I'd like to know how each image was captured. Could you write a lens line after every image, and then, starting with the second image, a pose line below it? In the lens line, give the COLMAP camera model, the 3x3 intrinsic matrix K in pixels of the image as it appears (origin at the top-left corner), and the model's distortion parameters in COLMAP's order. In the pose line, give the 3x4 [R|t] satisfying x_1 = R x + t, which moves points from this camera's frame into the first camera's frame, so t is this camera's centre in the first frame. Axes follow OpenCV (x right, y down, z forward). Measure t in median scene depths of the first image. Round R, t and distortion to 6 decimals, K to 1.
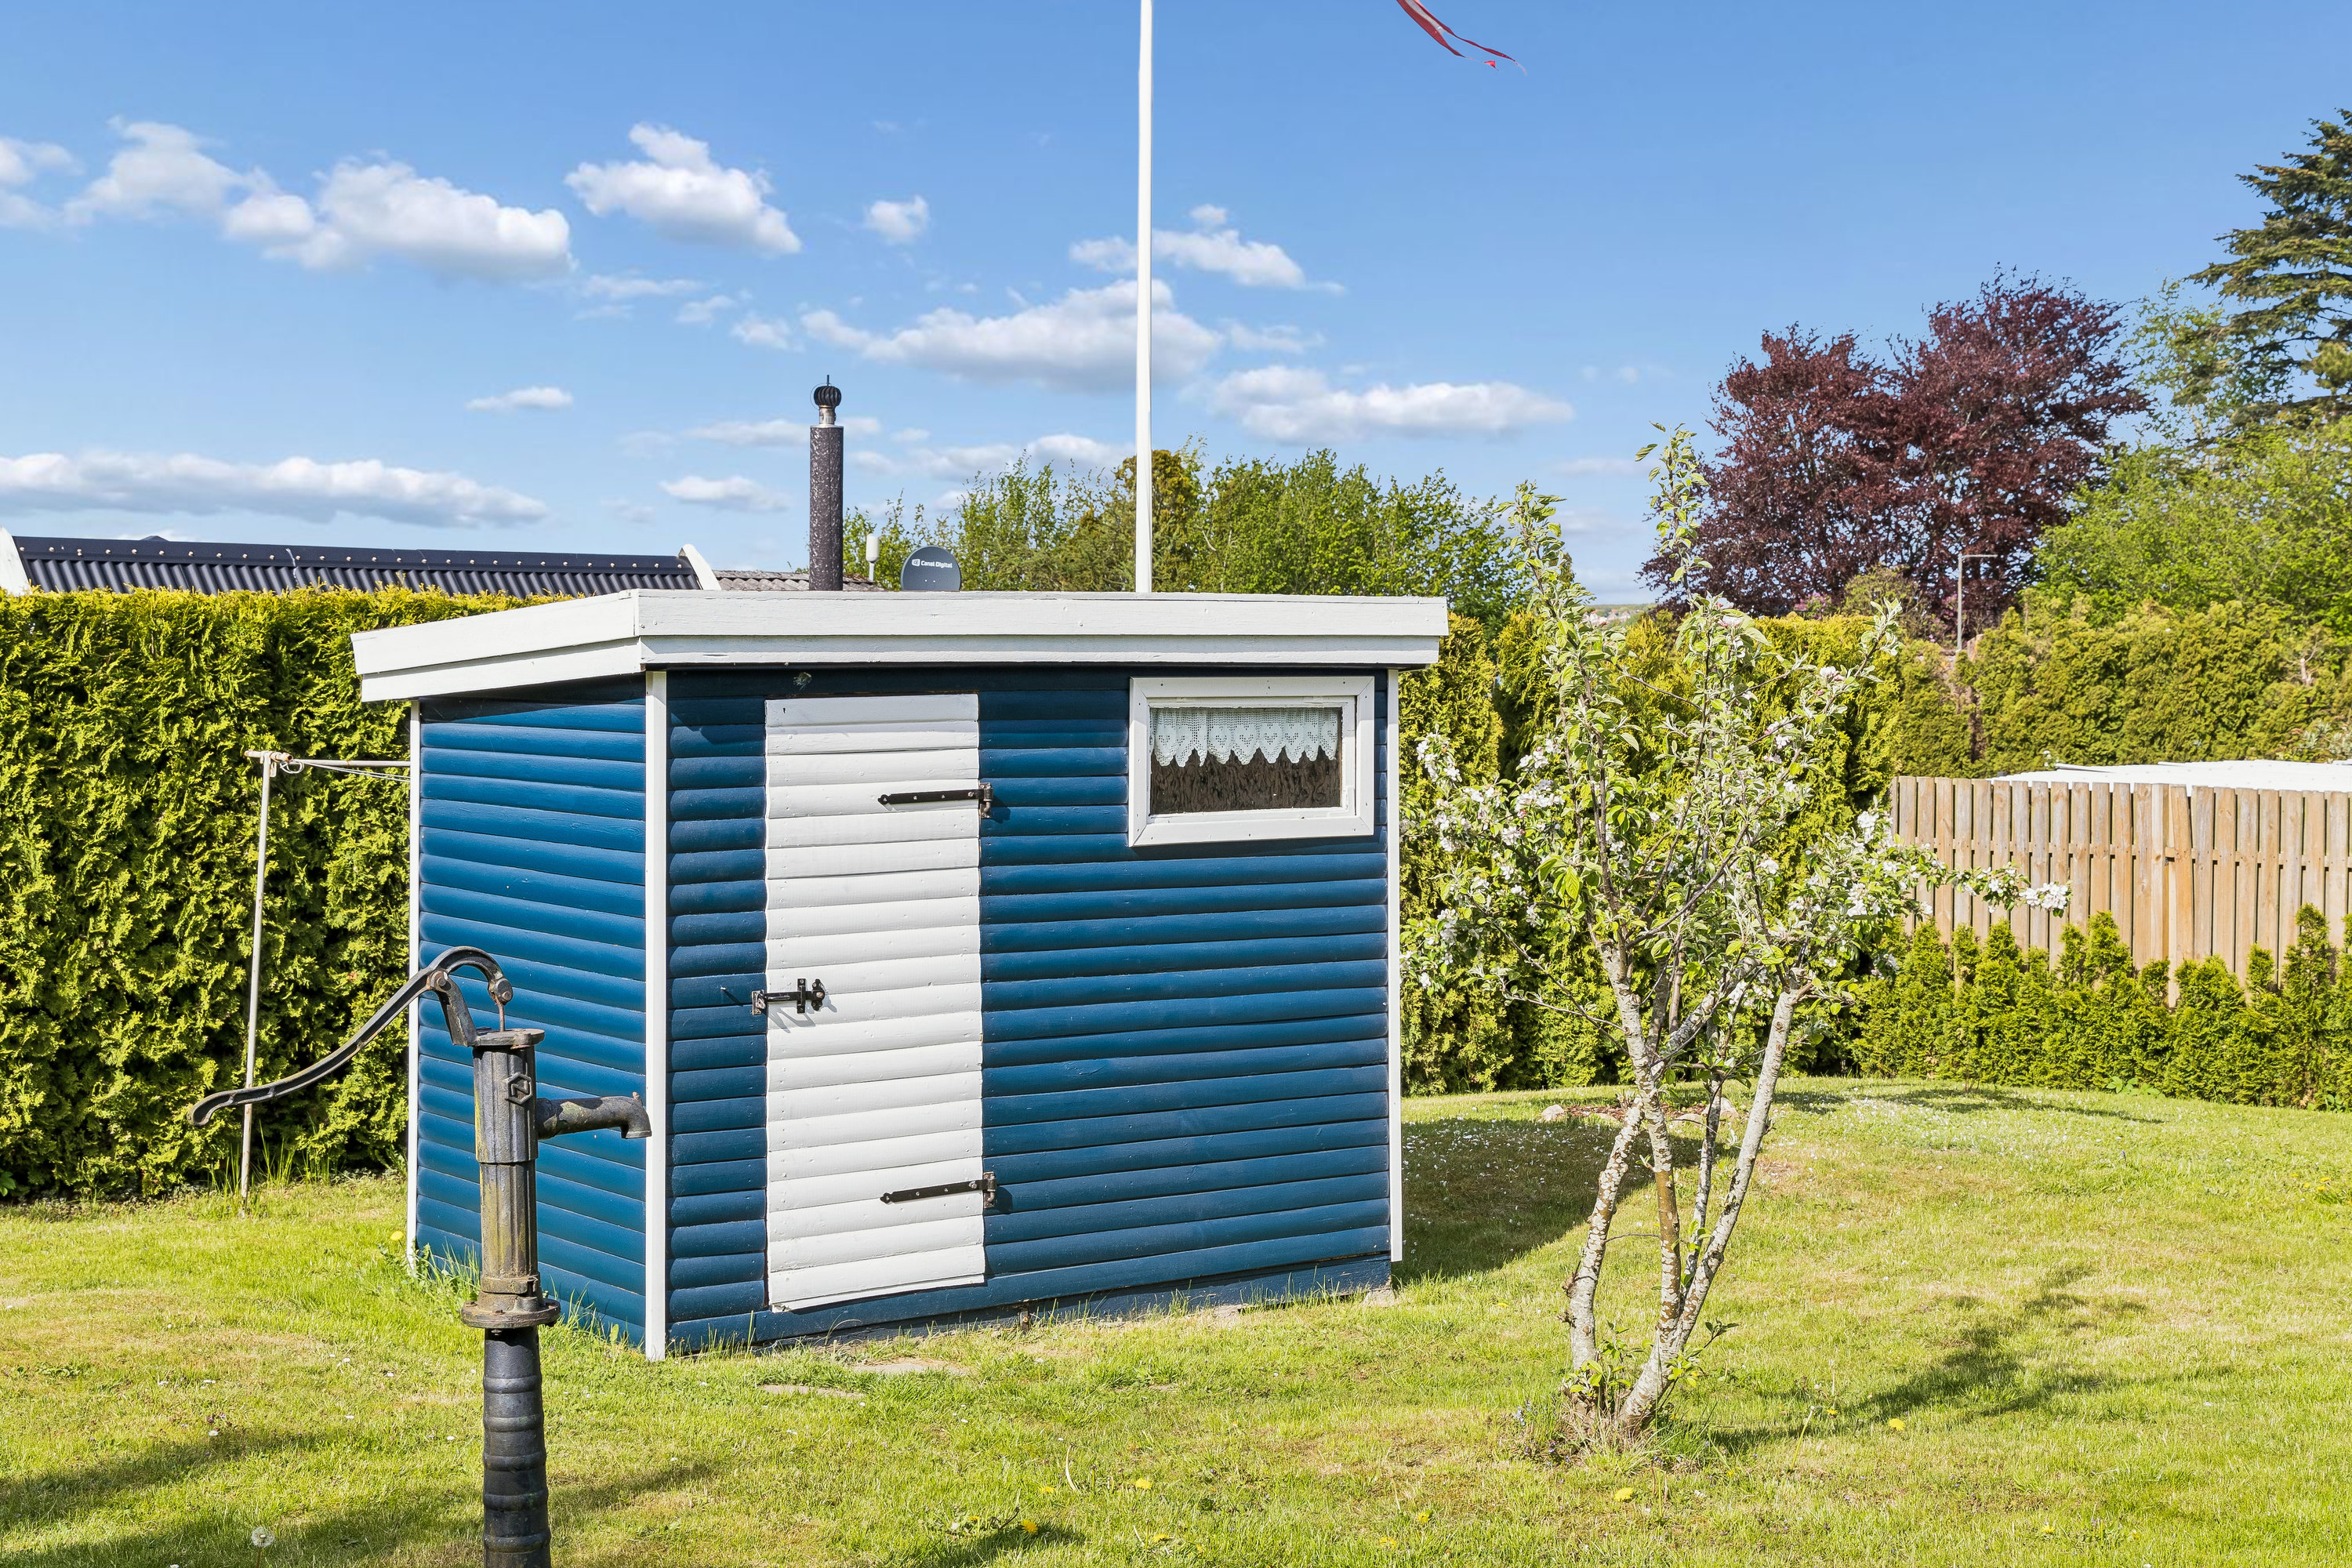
lens RADIAL K [[3431.7, 0, 1176.0], [0, 3431.7, 784.0], [0, 0, 1]] dist [-0.004132, -0.052013]
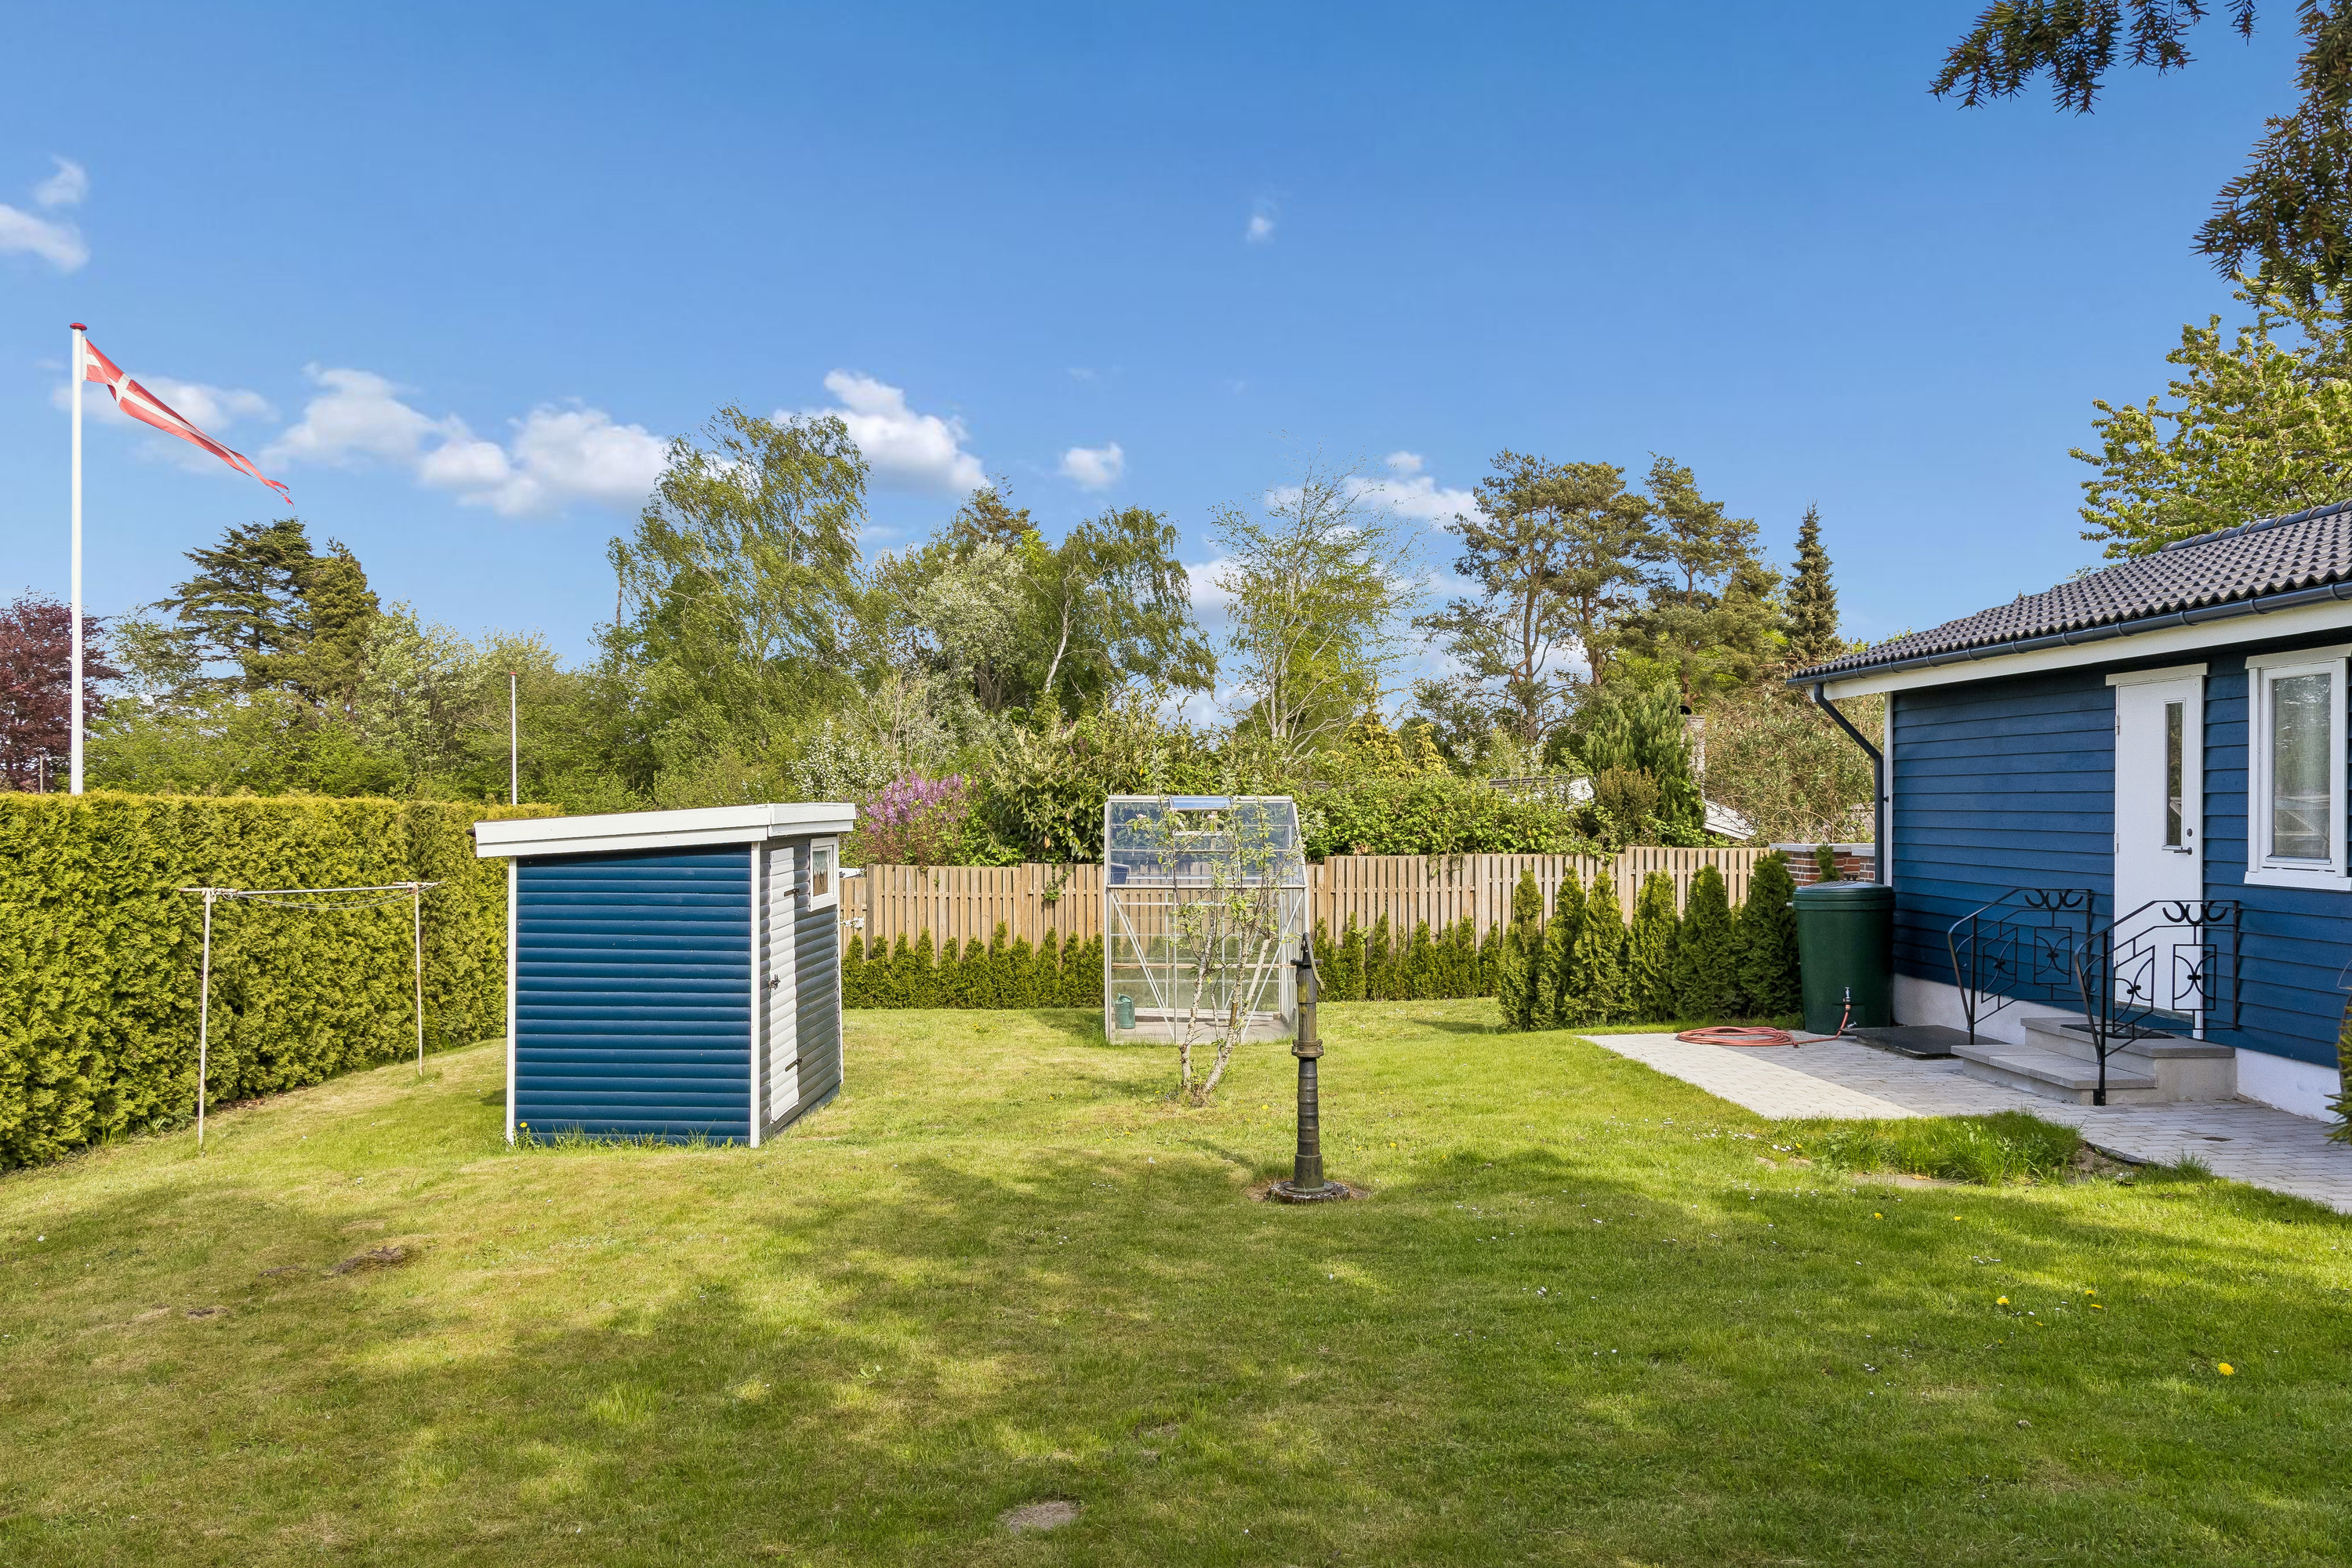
lens RADIAL K [[1767.5, 0, 1174.8], [0, 1767.5, 813.8], [0, 0, 1]] dist [0.002555, 0.002693]
pose [[0.598918, -0.004550, 0.800798, -0.778565], [0.032859, 0.999281, -0.018898, -0.016361], [-0.800136, 0.037632, 0.598637, 0.079811]]
